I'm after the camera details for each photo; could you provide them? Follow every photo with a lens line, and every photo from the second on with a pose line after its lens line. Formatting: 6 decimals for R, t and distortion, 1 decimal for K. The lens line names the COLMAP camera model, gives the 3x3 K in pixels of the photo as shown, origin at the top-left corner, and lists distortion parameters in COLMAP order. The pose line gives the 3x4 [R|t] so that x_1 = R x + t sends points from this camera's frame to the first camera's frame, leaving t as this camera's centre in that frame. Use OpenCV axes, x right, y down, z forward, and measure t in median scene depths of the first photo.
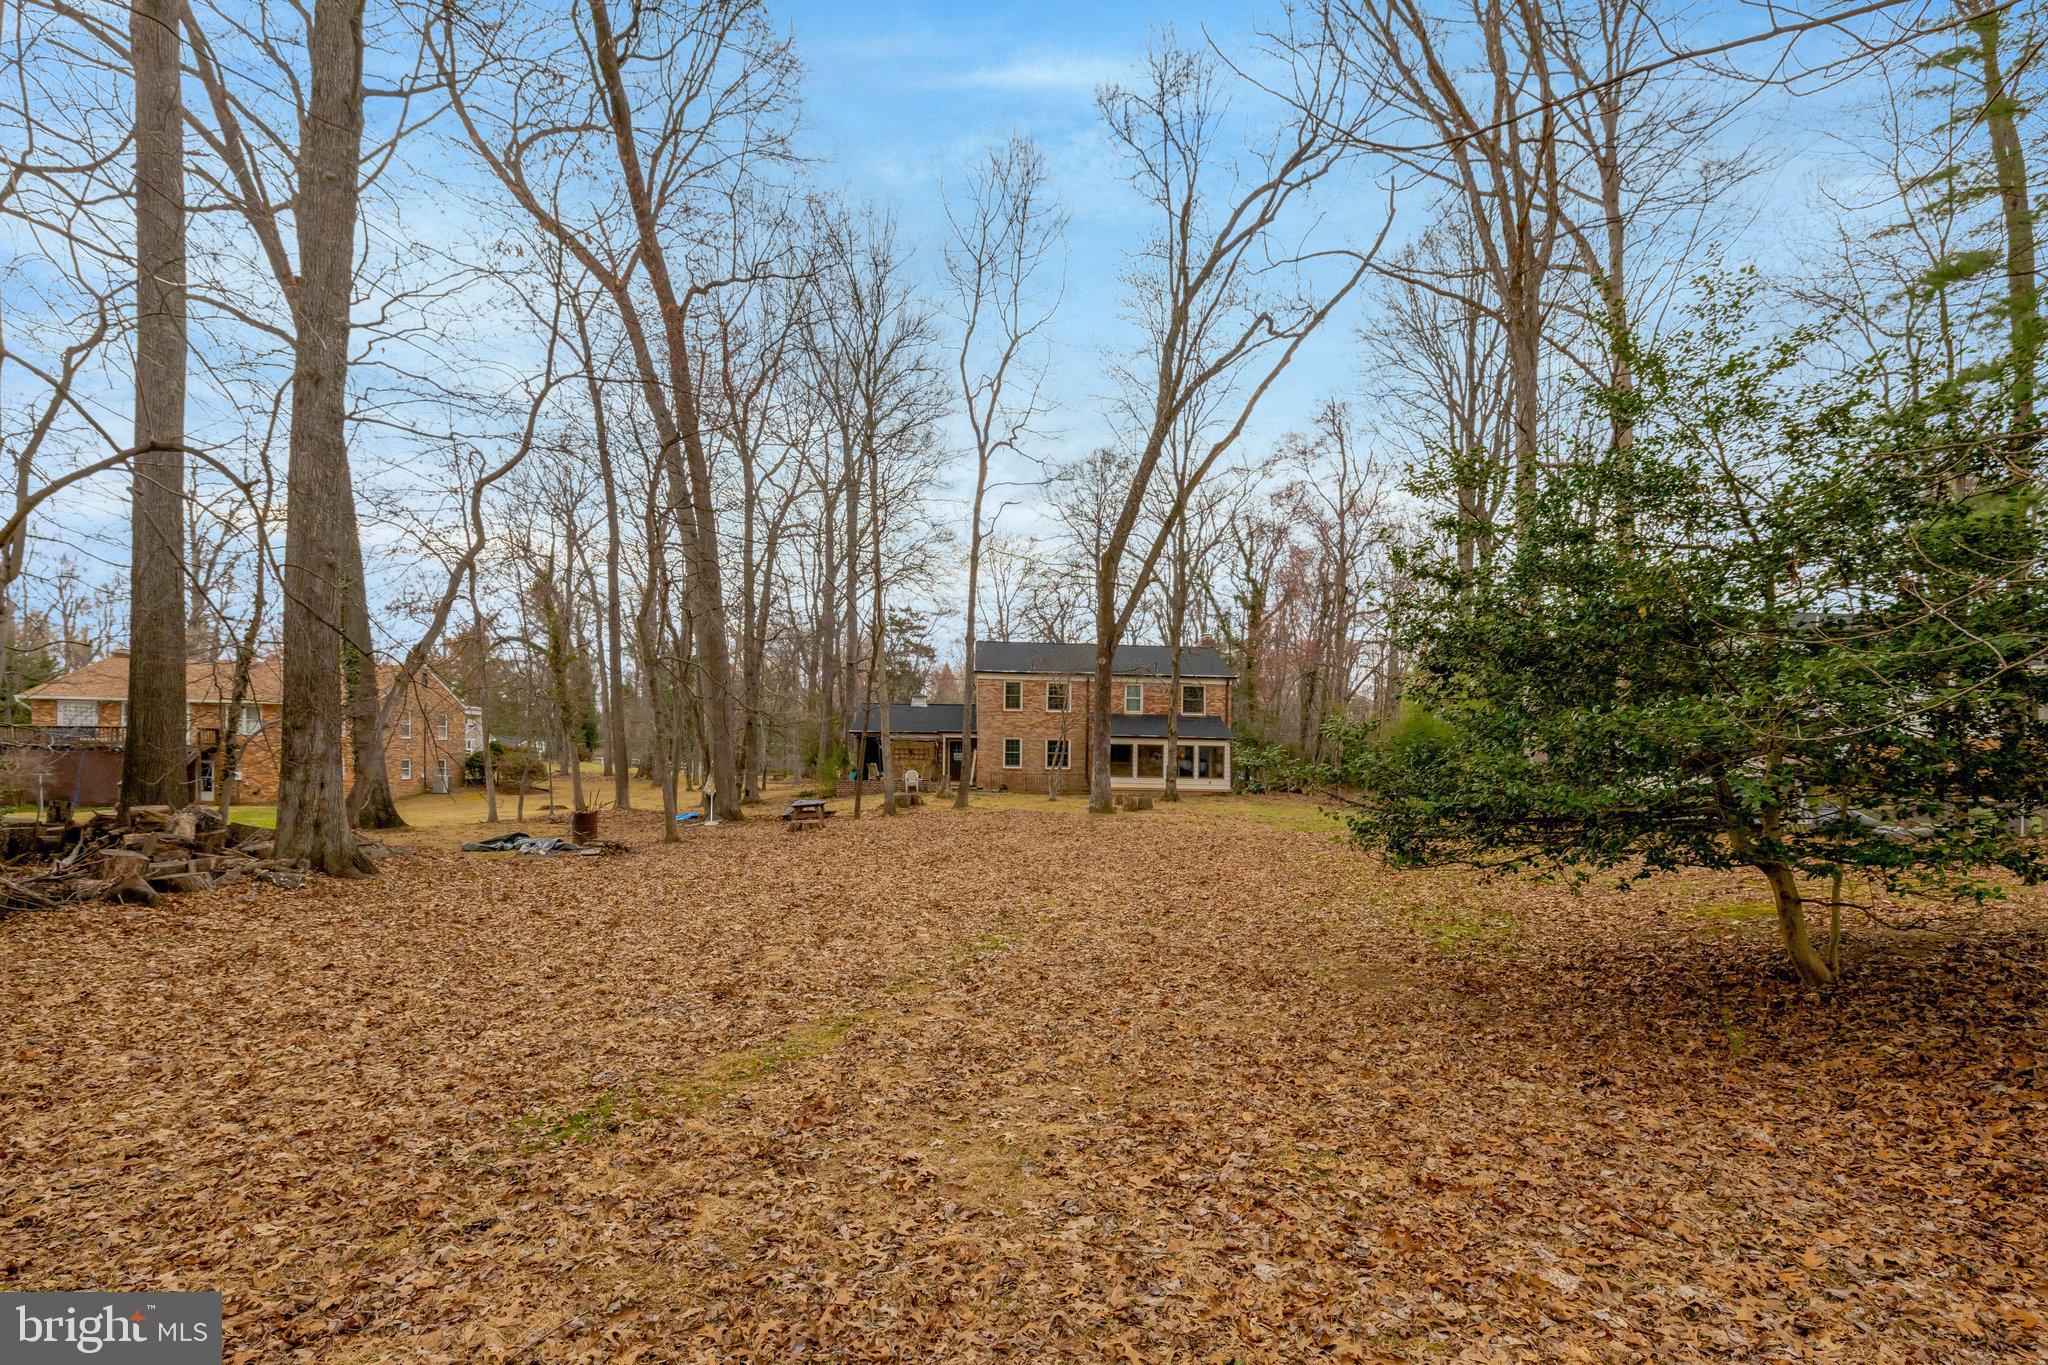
lens RADIAL K [[1031.5, 0, 1030.3], [0, 1031.5, 768.7], [0, 0, 1]] dist [-0.000550, -0.000032]
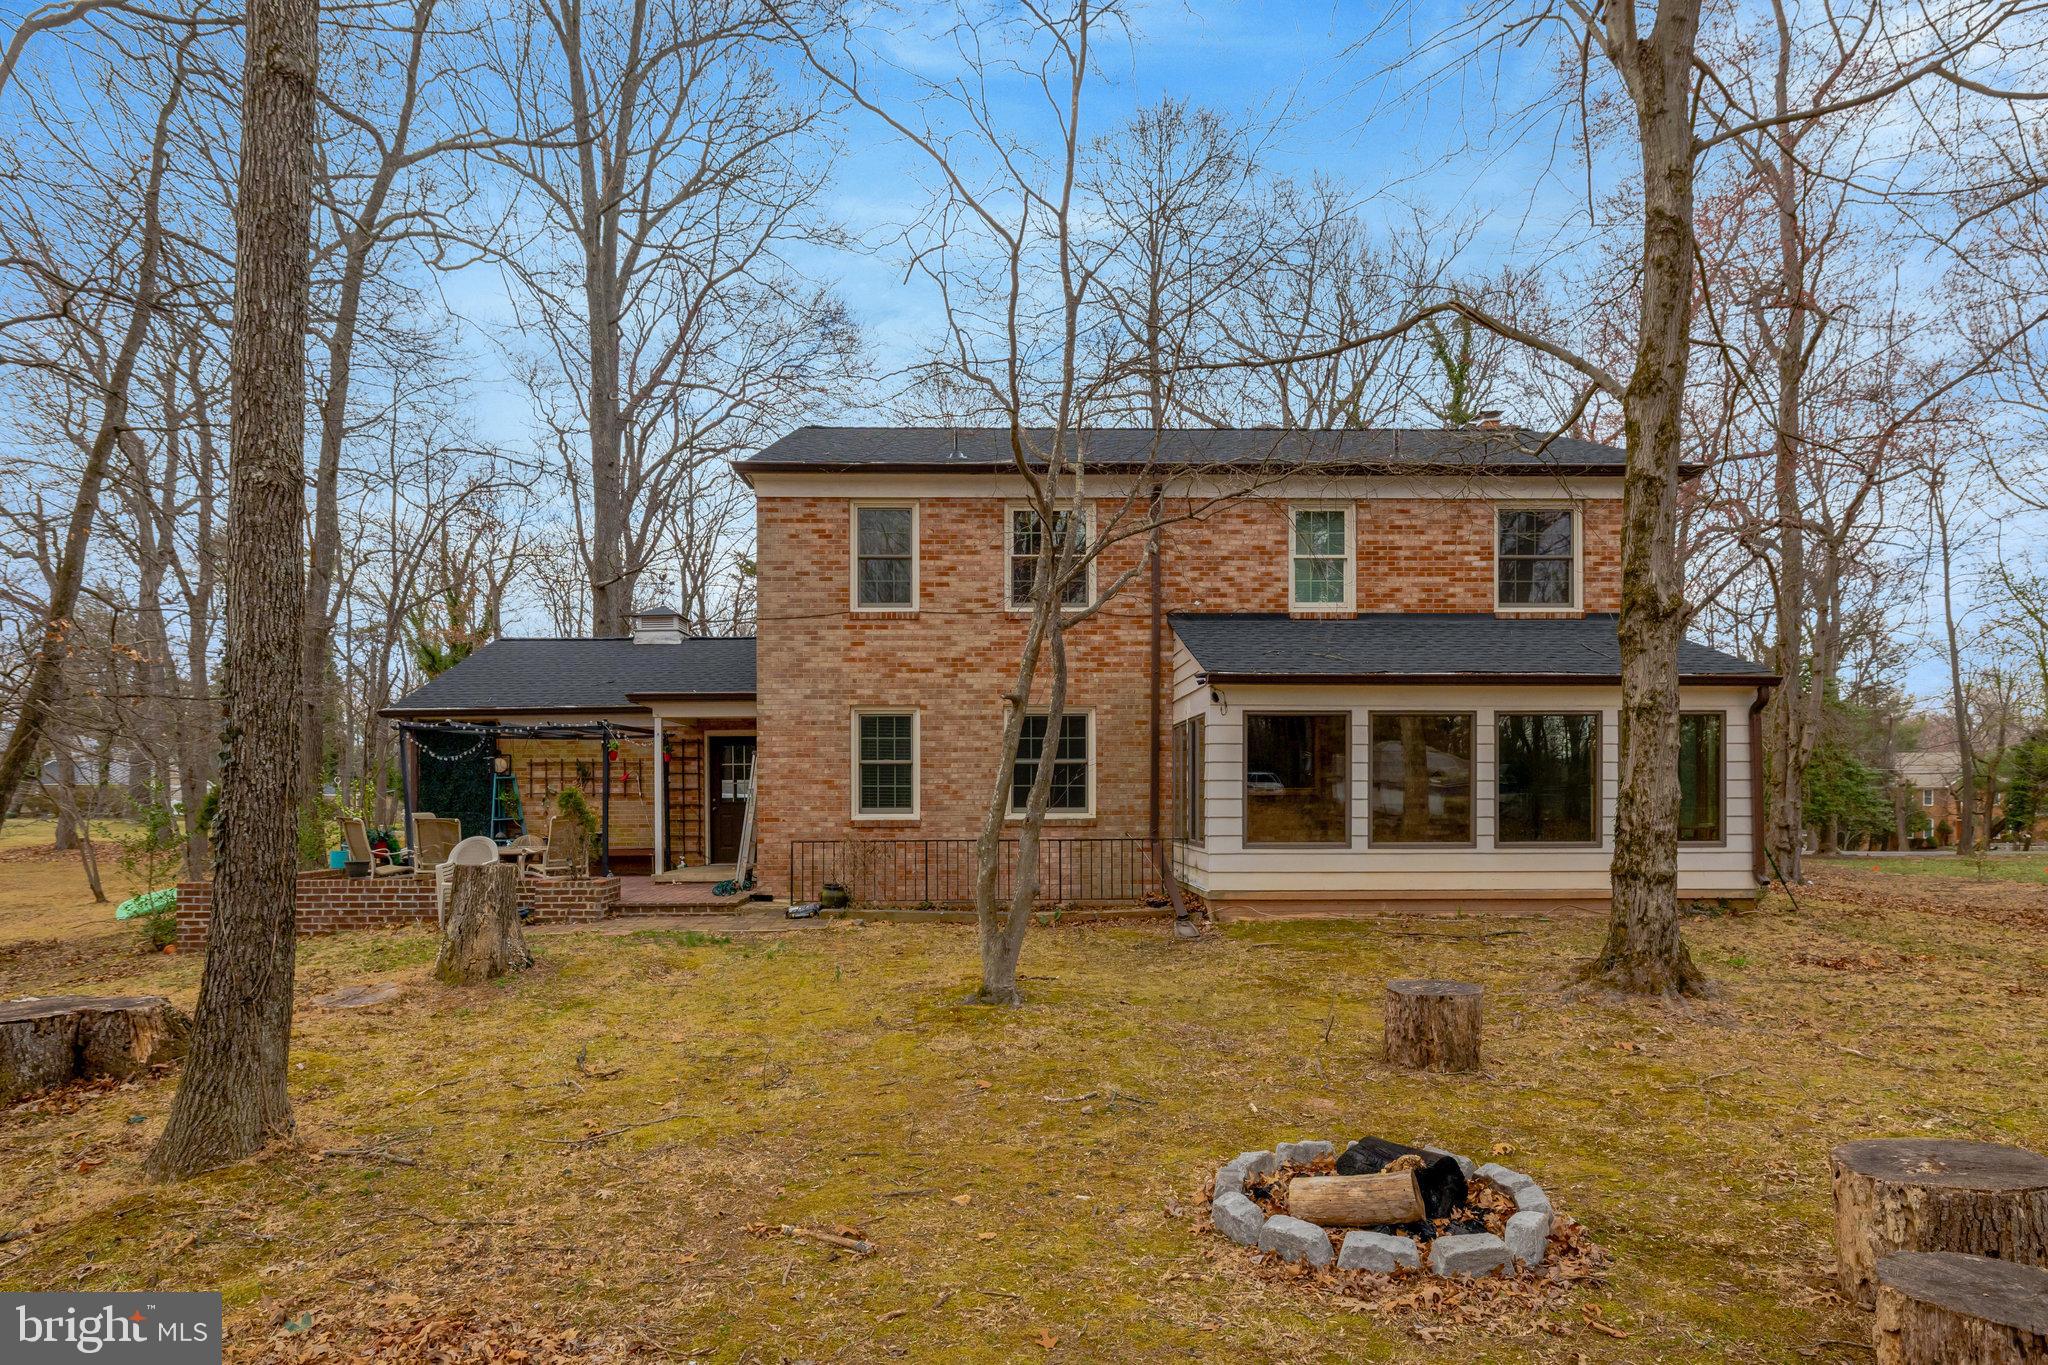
lens RADIAL K [[1160.1, 0, 1010.7], [0, 1160.1, 799.9], [0, 0, 1]] dist [-0.002911, -0.001482]
pose [[0.997579, -0.024145, -0.065223, 0.035574], [0.023570, 0.999676, -0.009583, -0.001943], [0.065433, 0.008022, 0.997825, 0.690823]]
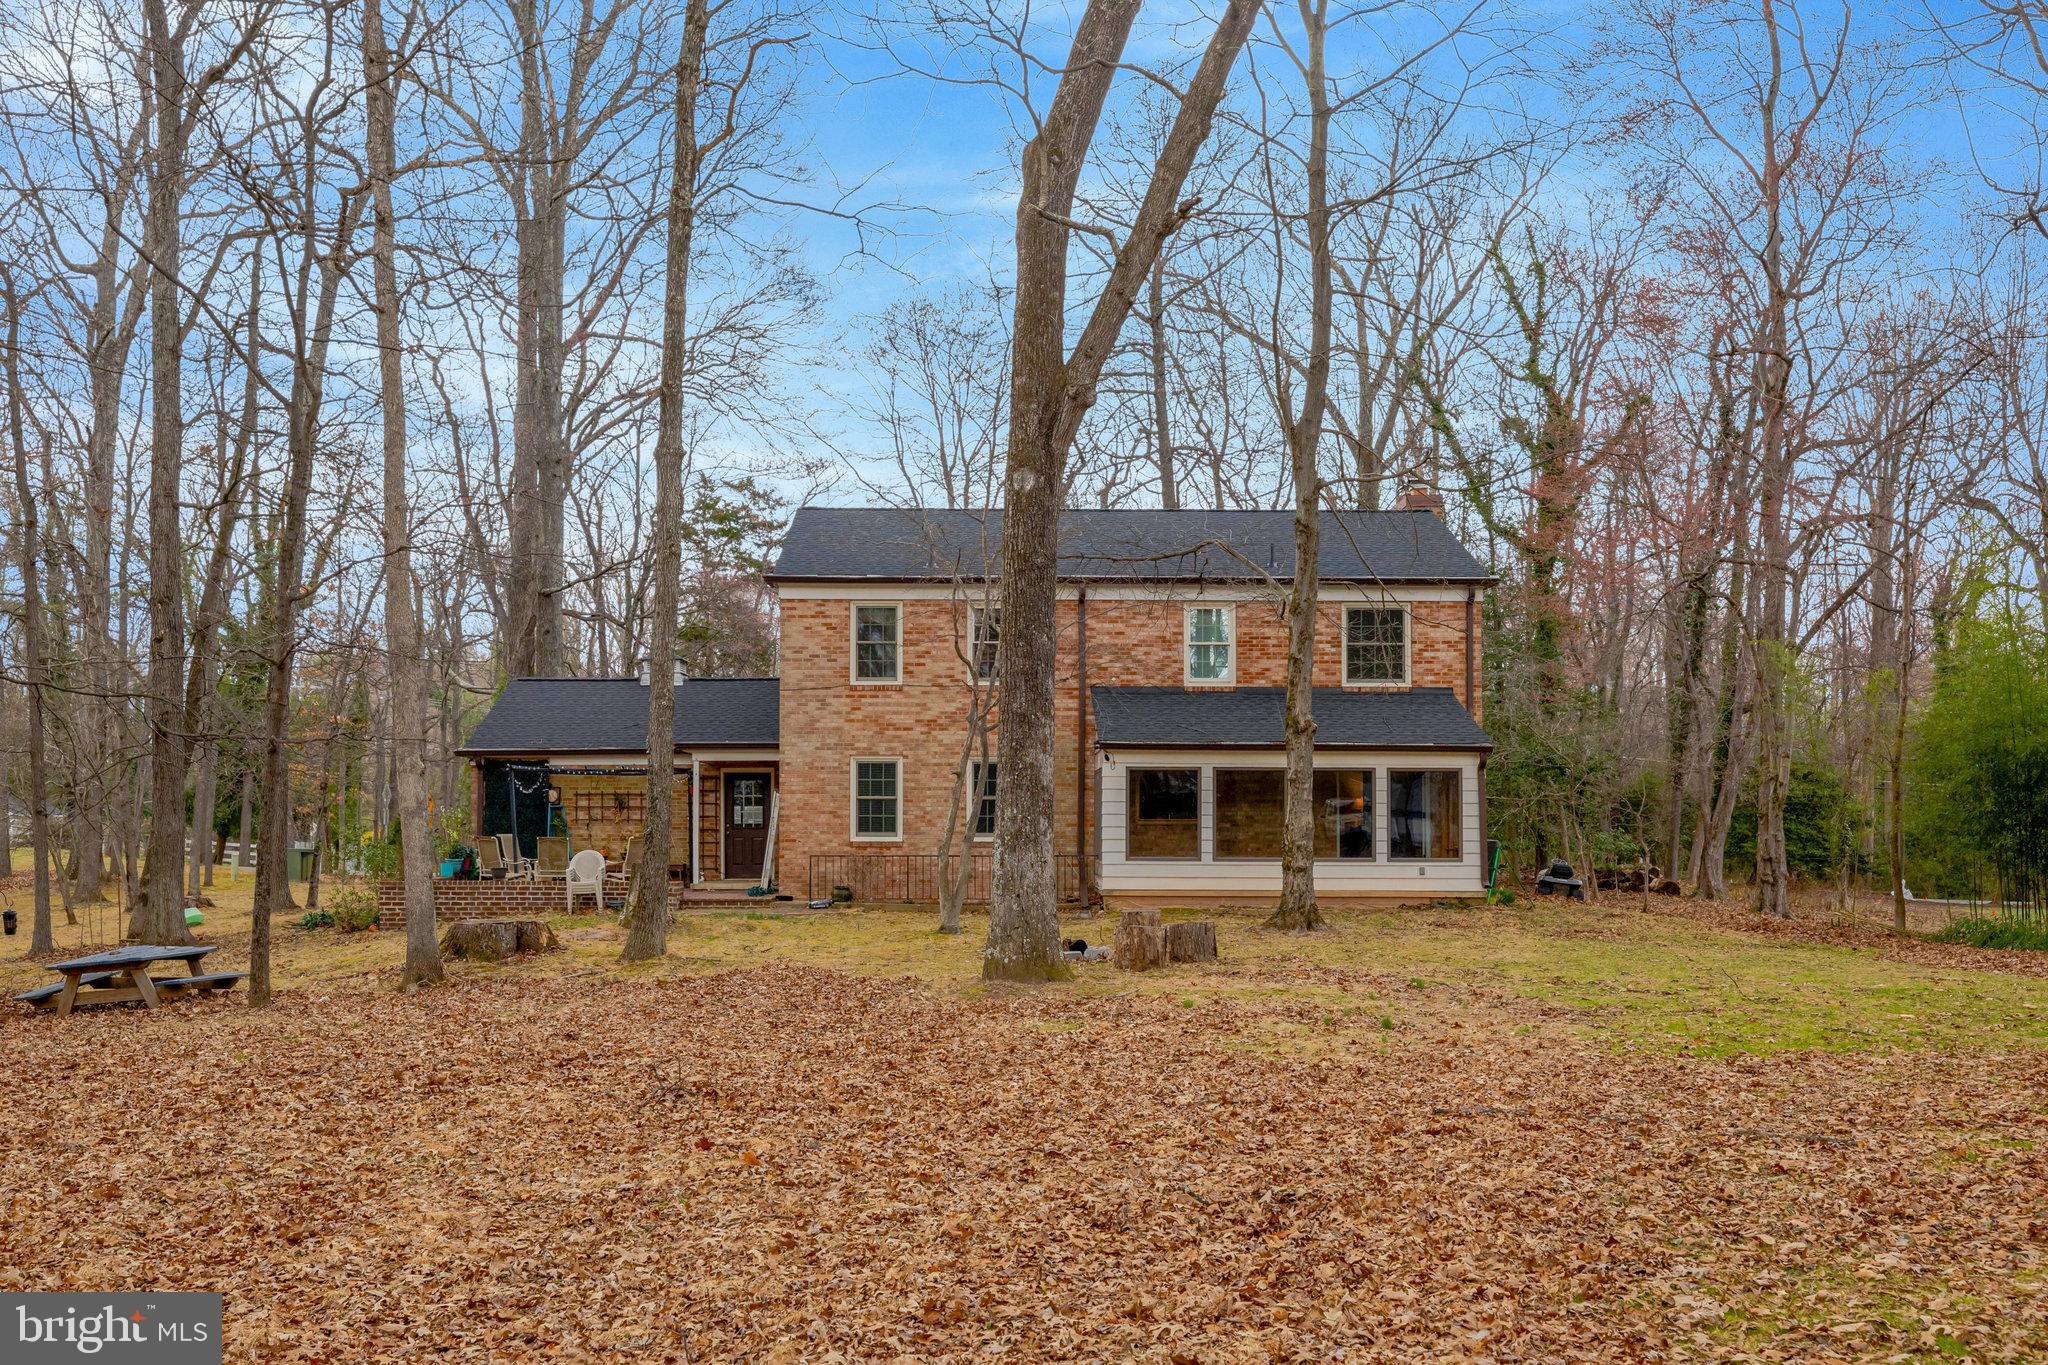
lens RADIAL K [[1907.0, 0, 1016.4], [0, 1907.0, 813.9], [0, 0, 1]] dist [0.002150, 0.020698]
pose [[0.997441, -0.017983, -0.069195, 0.078393], [0.016719, 0.999683, -0.018814, 0.003468], [0.069512, 0.017609, 0.997426, 0.327081]]
